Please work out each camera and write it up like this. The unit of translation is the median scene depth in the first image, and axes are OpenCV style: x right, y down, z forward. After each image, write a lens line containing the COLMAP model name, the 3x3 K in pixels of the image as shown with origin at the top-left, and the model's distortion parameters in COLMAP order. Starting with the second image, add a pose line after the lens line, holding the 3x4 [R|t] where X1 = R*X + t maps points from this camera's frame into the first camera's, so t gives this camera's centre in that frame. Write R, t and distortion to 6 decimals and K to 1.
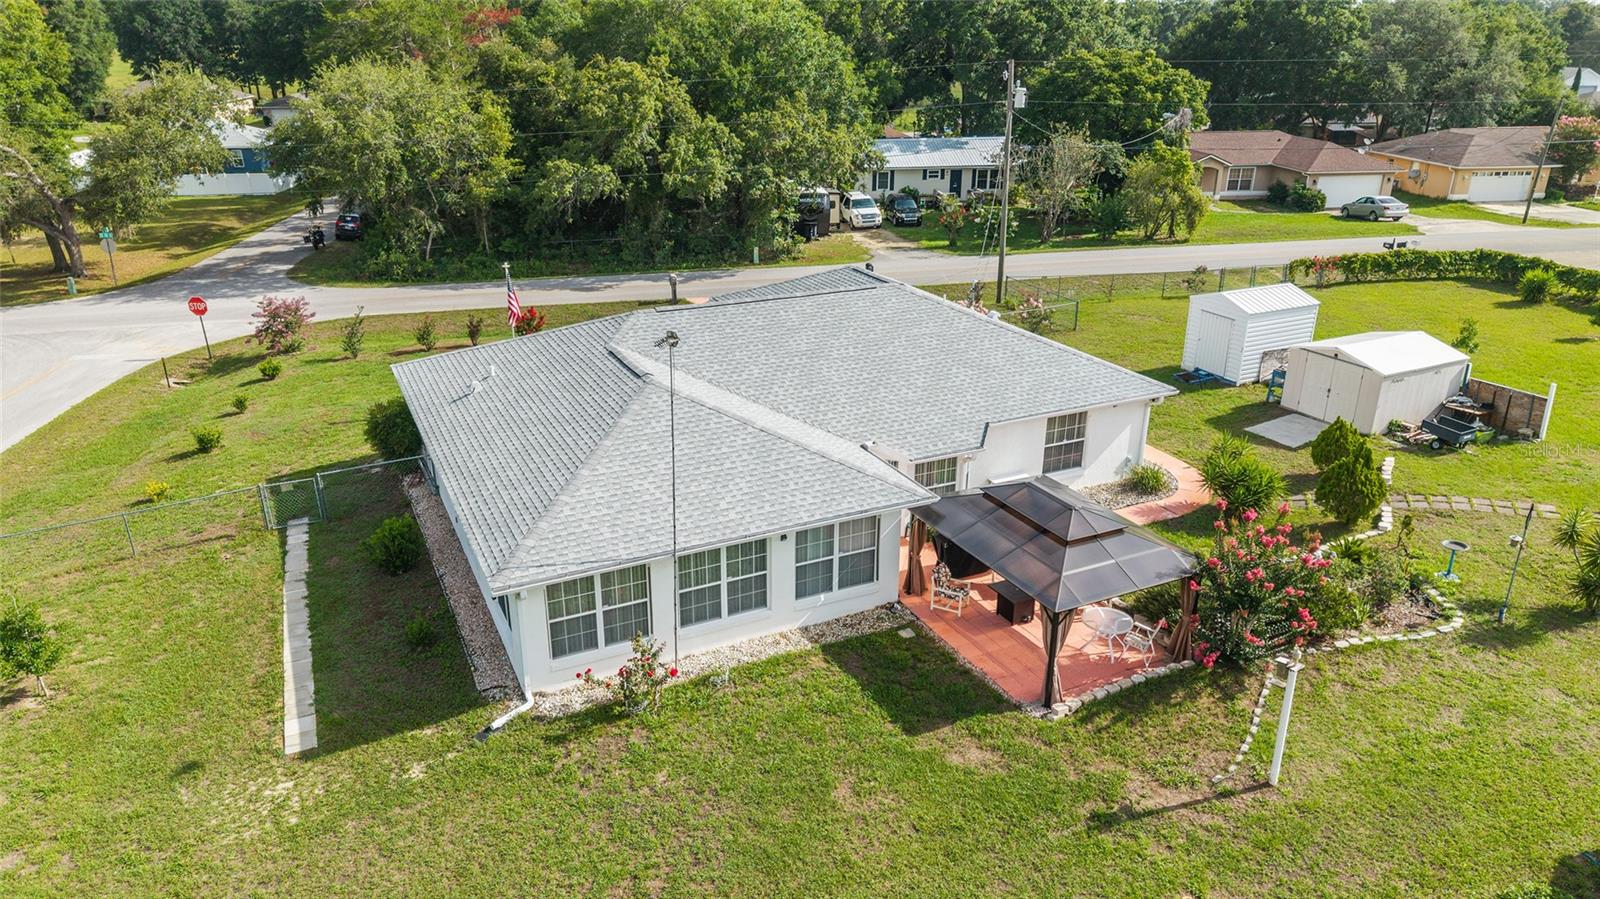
lens RADIAL K [[1072.9, 0, 799.0], [0, 1072.9, 450.9], [0, 0, 1]] dist [0.026534, -0.025859]
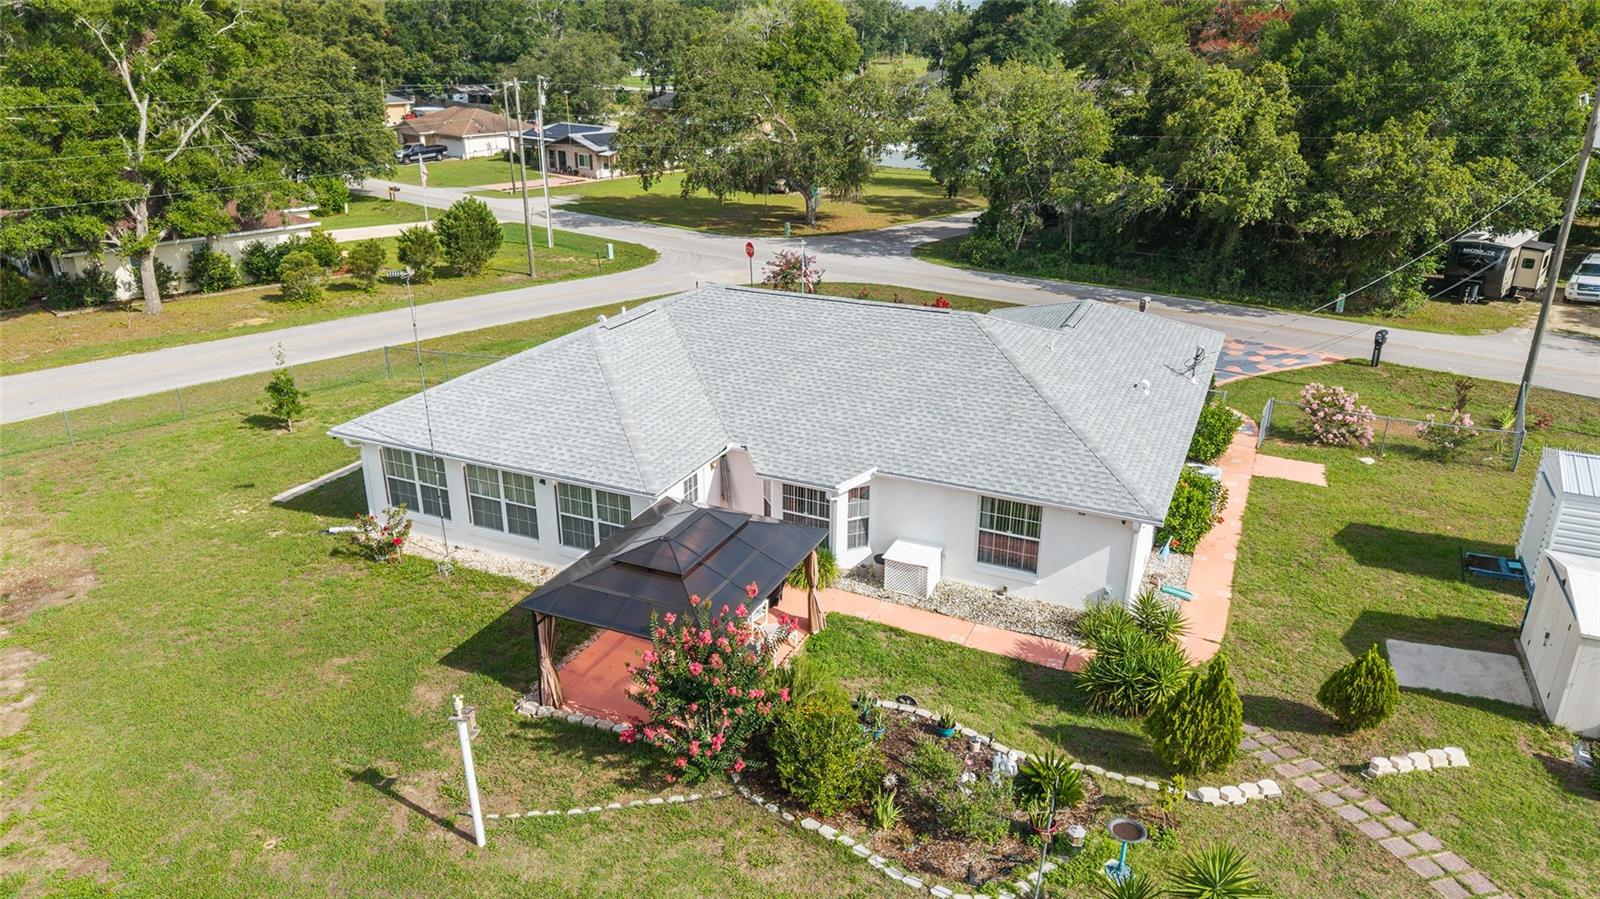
lens RADIAL K [[1072.9, 0, 799.0], [0, 1072.9, 450.9], [0, 0, 1]] dist [0.026534, -0.025859]
pose [[0.638623, 0.284251, -0.715096, 0.606155], [-0.287510, 0.950115, 0.120908, -0.103255], [0.713792, 0.128383, 0.688490, 0.266952]]
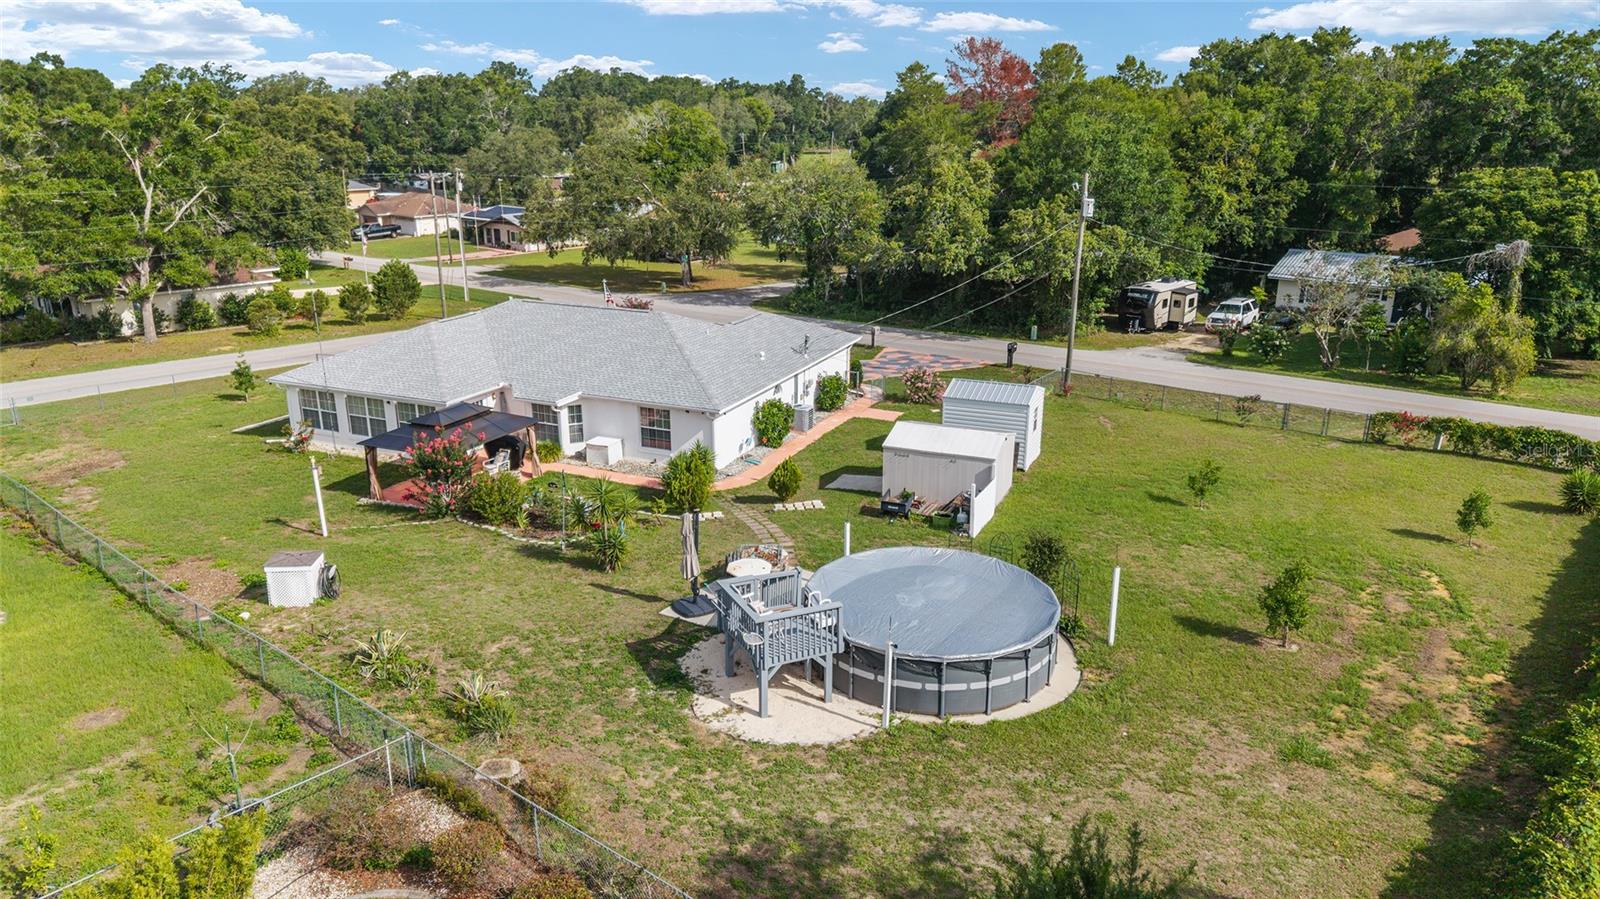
lens RADIAL K [[1072.9, 0, 799.0], [0, 1072.9, 450.9], [0, 0, 1]] dist [0.026534, -0.025859]
pose [[0.655132, 0.226699, -0.720701, 1.212911], [-0.281853, 0.958390, 0.045254, -0.084386], [0.700972, 0.173484, 0.691767, 0.120604]]
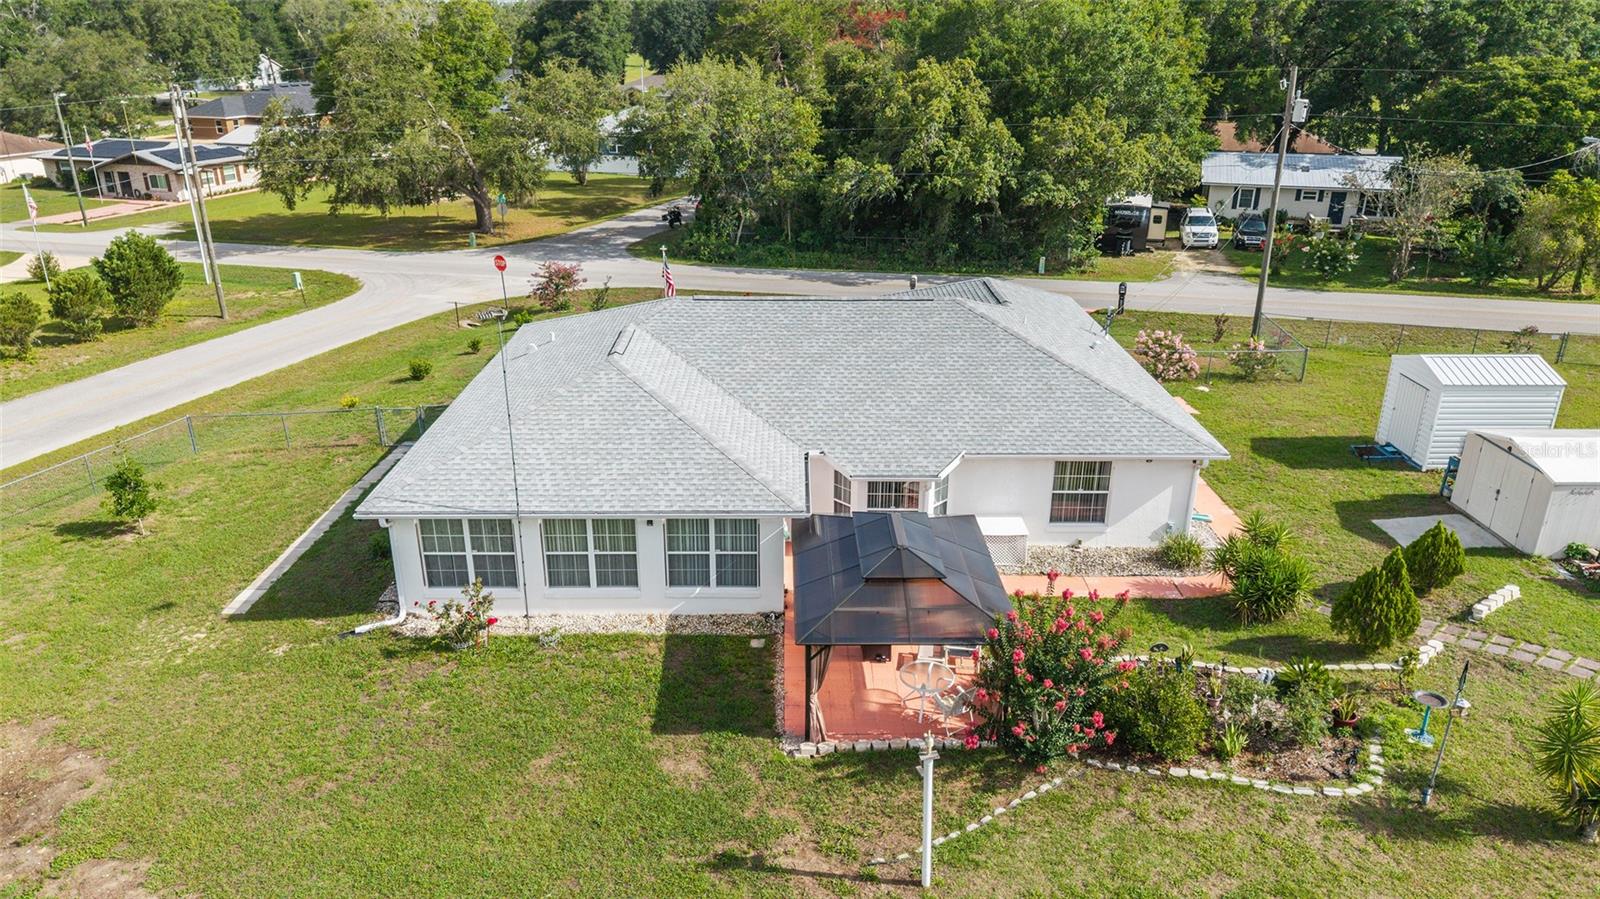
lens RADIAL K [[1072.9, 0, 799.0], [0, 1072.9, 450.9], [0, 0, 1]] dist [0.026534, -0.025859]
pose [[0.902066, 0.160056, -0.400823, 0.331687], [-0.160806, 0.986467, 0.032015, -0.027737], [0.400523, 0.035575, 0.915596, 0.070911]]
